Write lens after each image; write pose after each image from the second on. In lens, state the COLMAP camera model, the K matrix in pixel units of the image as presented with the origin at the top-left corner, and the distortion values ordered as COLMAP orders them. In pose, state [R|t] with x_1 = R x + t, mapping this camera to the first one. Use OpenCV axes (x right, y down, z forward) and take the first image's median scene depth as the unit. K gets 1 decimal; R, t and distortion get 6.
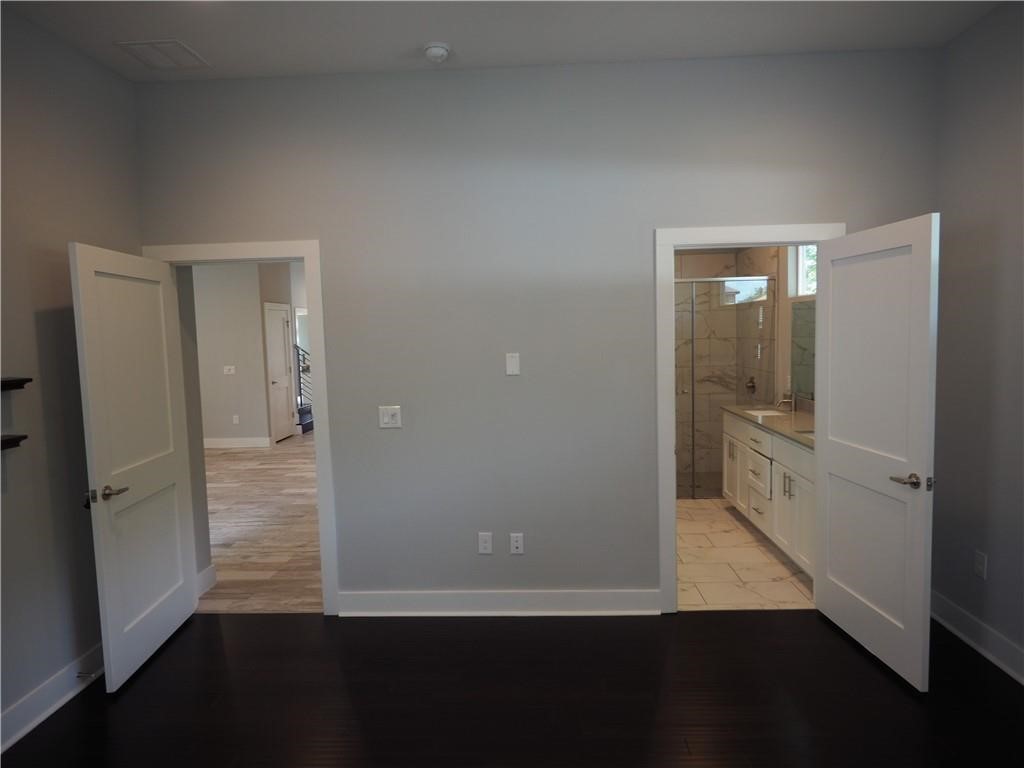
lens RADIAL K [[620.0, 0, 514.2], [0, 620.0, 378.9], [0, 0, 1]] dist [0.005055, -0.002252]
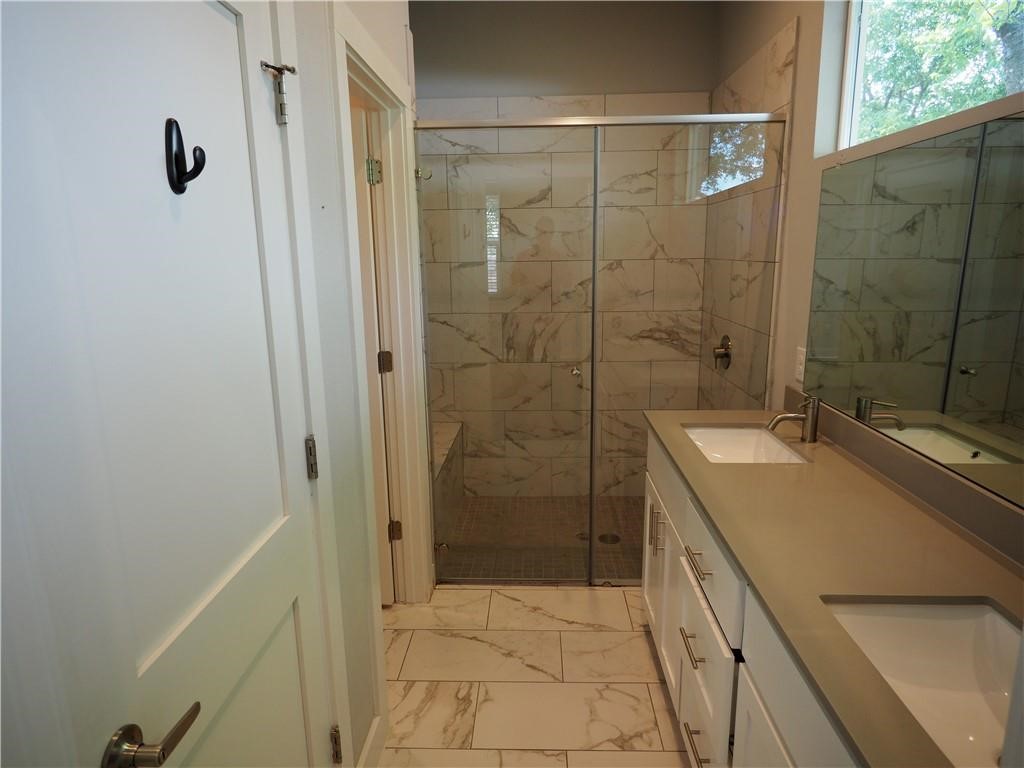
lens RADIAL K [[620.0, 0, 512.3], [0, 620.0, 378.5], [0, 0, 1]] dist [0.005055, -0.002252]
pose [[0.999897, 0.013722, 0.004212, 0.229132], [-0.014133, 0.992435, 0.121954, -0.031618], [-0.002506, -0.122001, 0.992527, 0.543950]]
